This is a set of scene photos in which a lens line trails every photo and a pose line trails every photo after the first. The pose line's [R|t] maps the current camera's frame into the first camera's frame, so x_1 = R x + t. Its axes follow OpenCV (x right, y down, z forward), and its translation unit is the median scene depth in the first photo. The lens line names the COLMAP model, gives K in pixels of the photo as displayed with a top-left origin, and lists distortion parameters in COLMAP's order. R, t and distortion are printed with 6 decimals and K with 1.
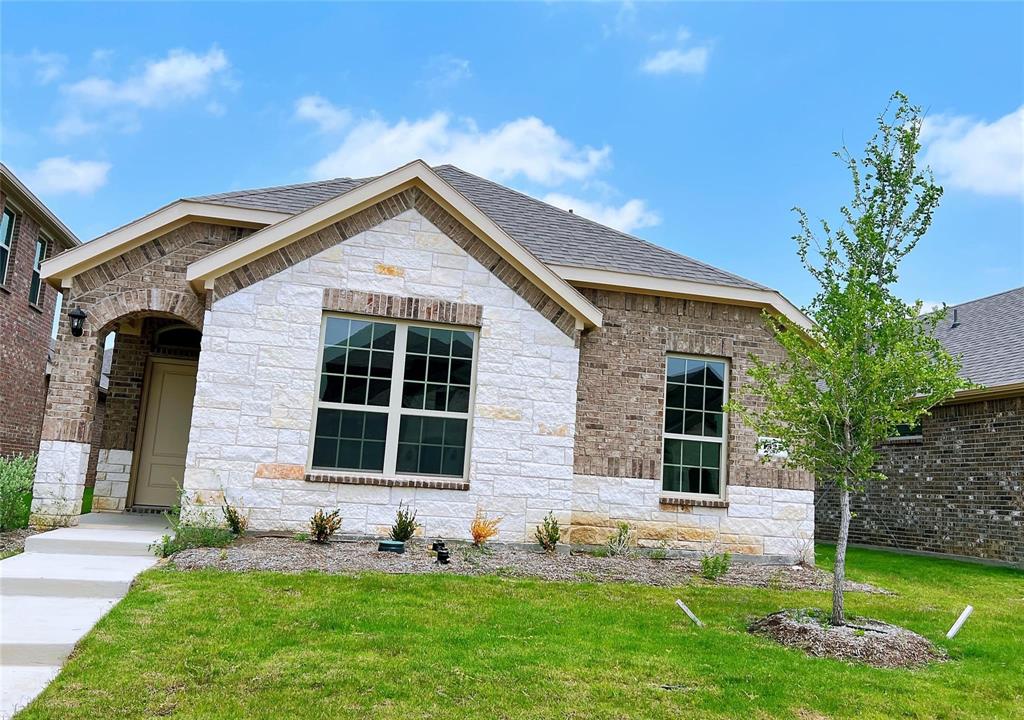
lens RADIAL K [[830.4, 0, 512.0], [0, 830.4, 360.0], [0, 0, 1]] dist [0.080470, -0.169919]
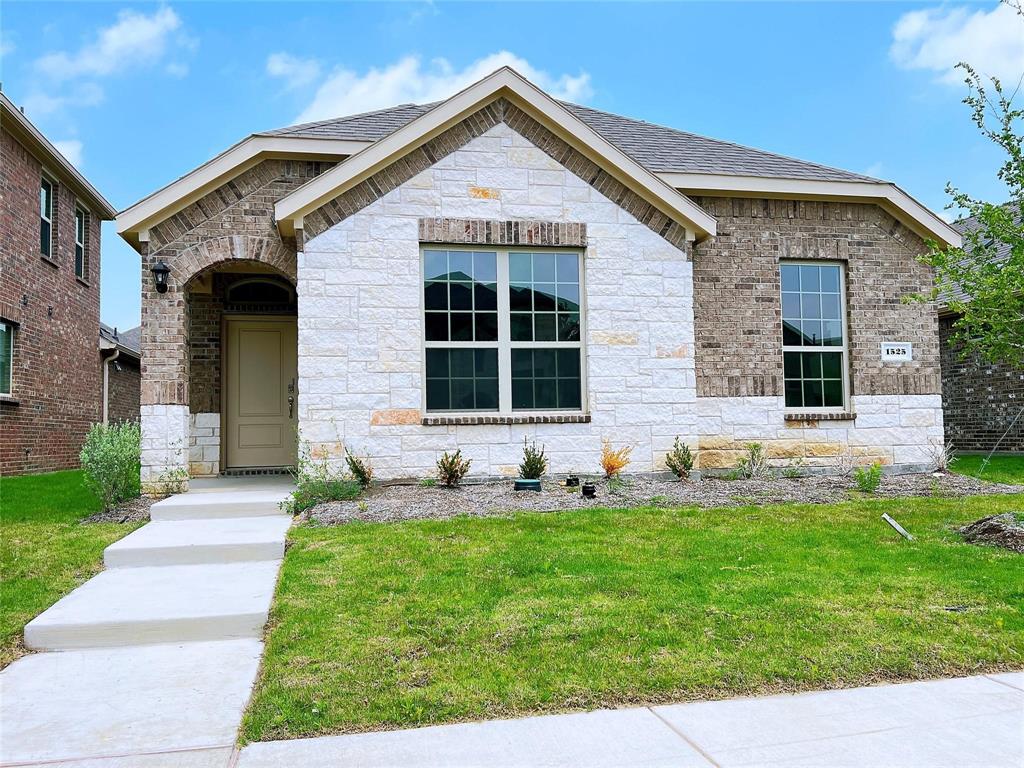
lens RADIAL K [[818.0, 0, 512.0], [0, 818.0, 384.0], [0, 0, 1]] dist [0.064350, -0.117938]
pose [[0.996126, -0.083712, -0.026943, -0.109448], [0.085873, 0.991974, 0.092811, 0.019842], [0.018958, -0.094766, 0.995319, 0.078746]]
